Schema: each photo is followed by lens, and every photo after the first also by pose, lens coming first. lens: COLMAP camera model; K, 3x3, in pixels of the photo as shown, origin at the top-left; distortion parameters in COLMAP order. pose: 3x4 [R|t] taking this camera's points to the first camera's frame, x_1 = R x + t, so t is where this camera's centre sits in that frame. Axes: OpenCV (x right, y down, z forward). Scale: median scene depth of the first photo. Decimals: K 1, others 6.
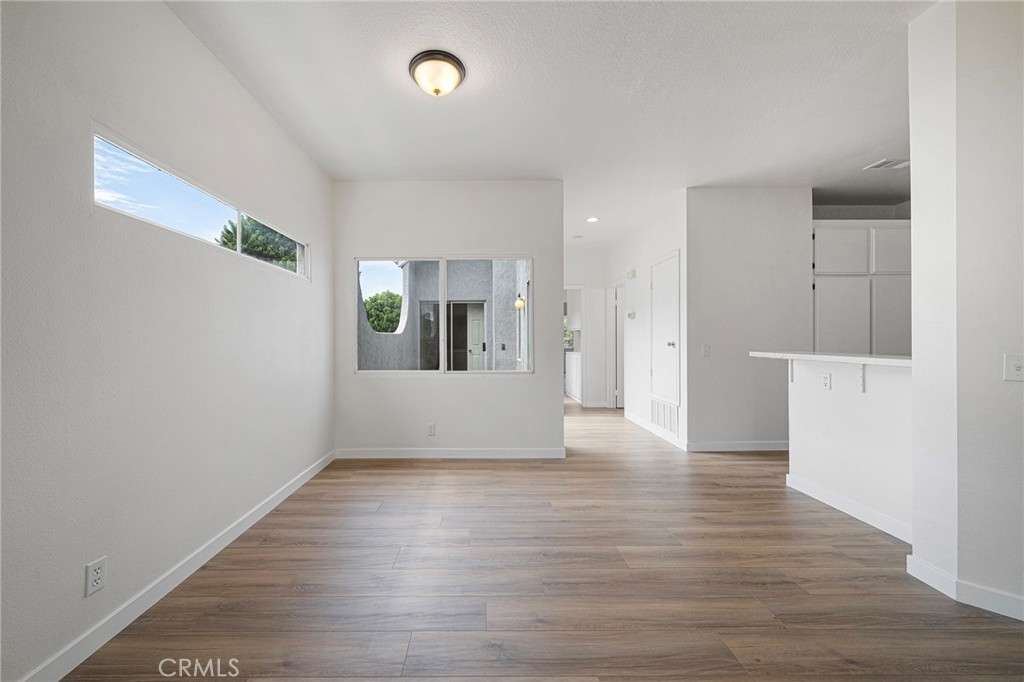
lens RADIAL K [[370.8, 0, 483.4], [0, 370.8, 339.6], [0, 0, 1]] dist [-0.002924, 0.000149]
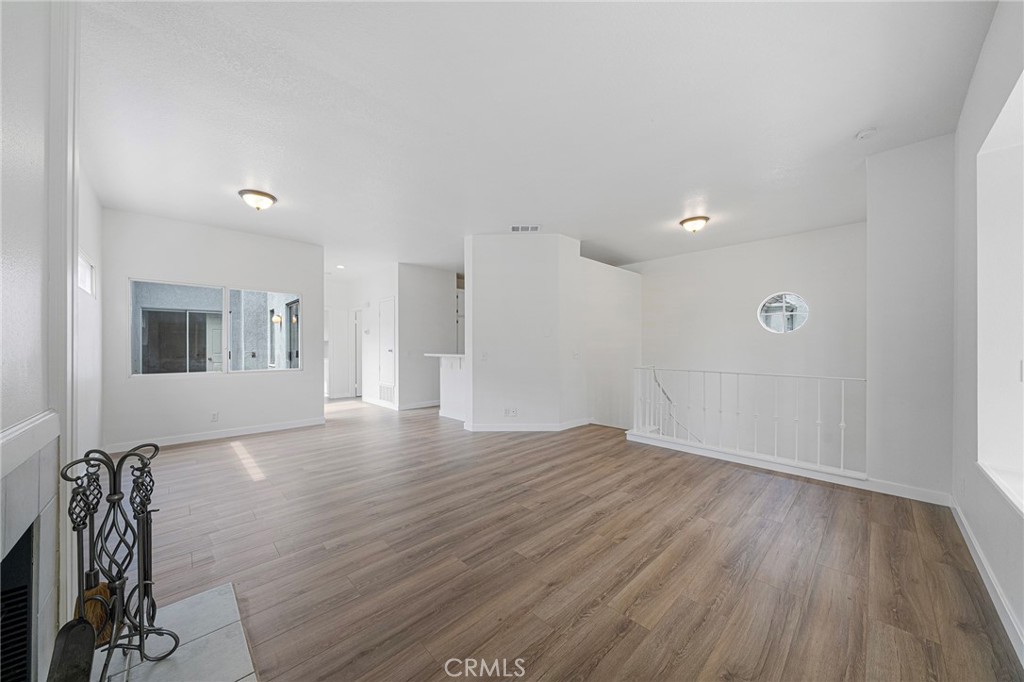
lens RADIAL K [[353.1, 0, 508.8], [0, 353.1, 345.2], [0, 0, 1]] dist [-0.002913, -0.000251]
pose [[0.722760, 0.002670, 0.691094, -0.227223], [0.002358, 0.999977, -0.006330, -0.000870], [-0.691095, 0.006204, 0.722737, -0.563764]]
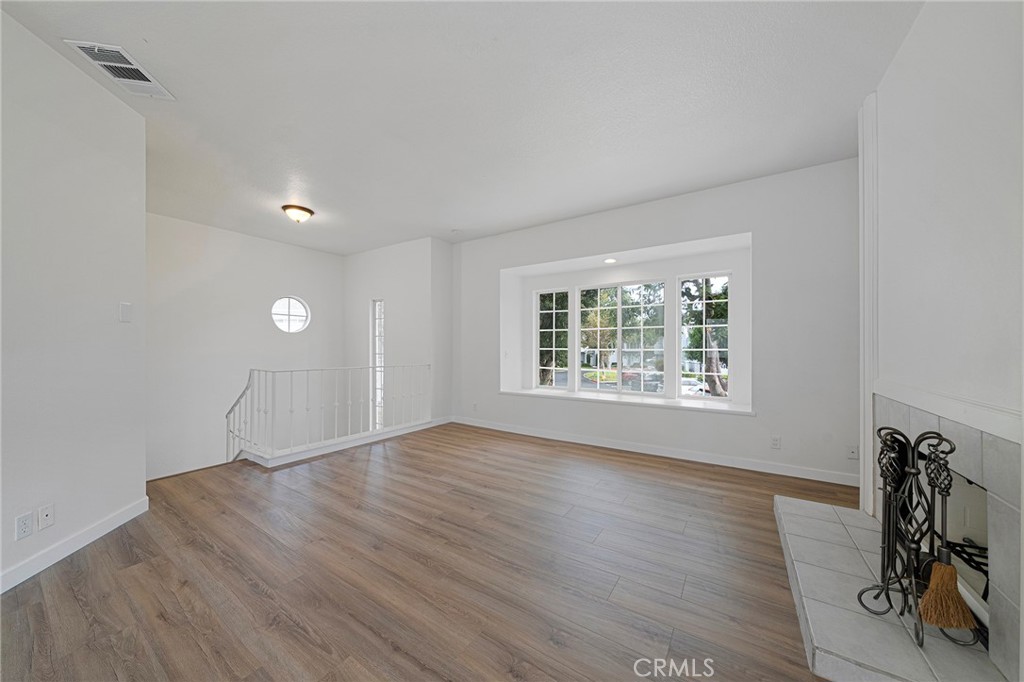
lens RADIAL K [[353.1, 0, 510.9], [0, 353.1, 344.4], [0, 0, 1]] dist [-0.002913, -0.000251]
pose [[-0.834837, 0.001389, 0.550495, -0.126261], [0.000259, 0.999998, -0.002130, 0.000246], [-0.550497, -0.001636, -0.834836, 0.356509]]
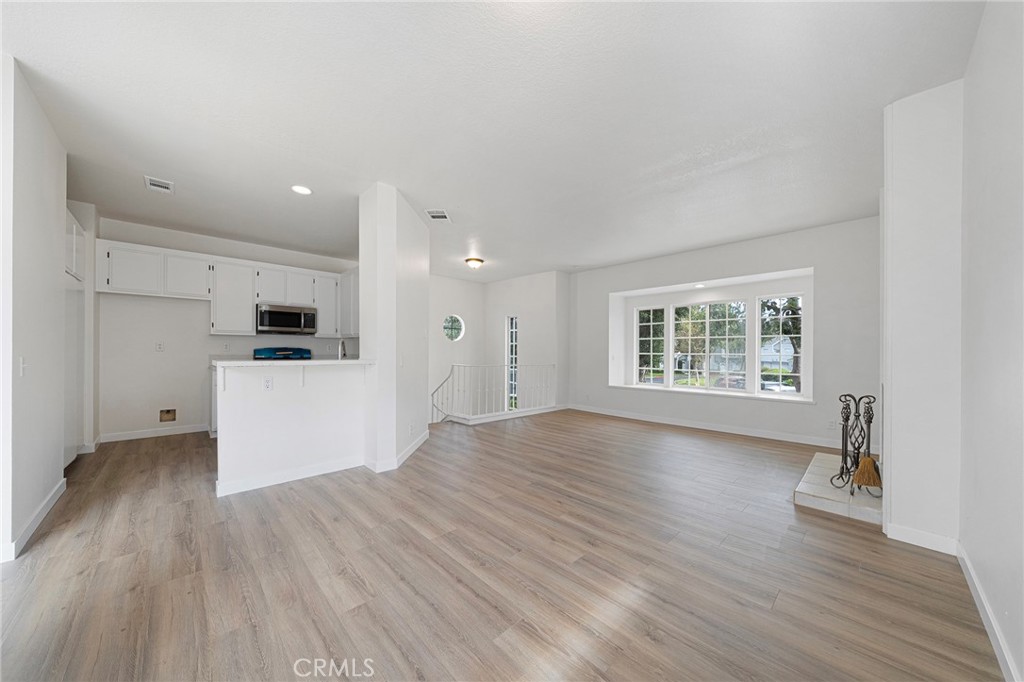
lens RADIAL K [[353.1, 0, 511.3], [0, 353.1, 345.7], [0, 0, 1]] dist [-0.002913, -0.000251]
pose [[-0.686939, 0.003749, 0.726705, -0.293371], [-0.005116, 0.999937, -0.009995, -0.002694], [-0.726697, -0.010583, -0.686877, 0.801291]]
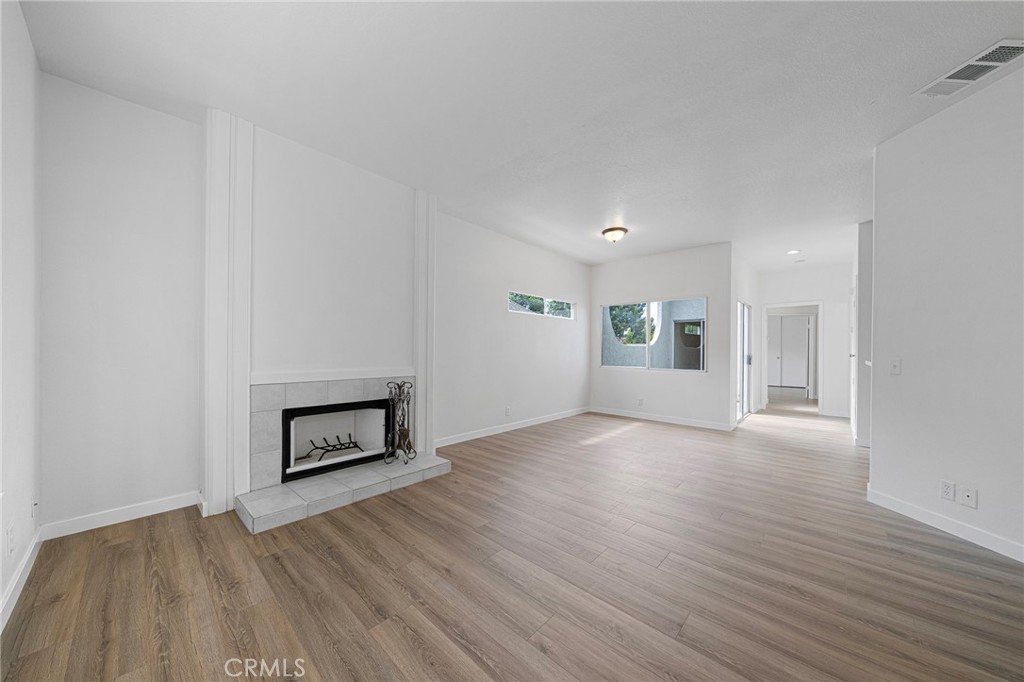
lens RADIAL K [[353.1, 0, 504.7], [0, 353.1, 349.5], [0, 0, 1]] dist [-0.002913, -0.000251]
pose [[0.728132, 0.008351, -0.685386, 0.473418], [-0.010844, 0.999941, 0.000663, 0.004147], [0.685352, 0.006949, 0.728179, -0.567965]]
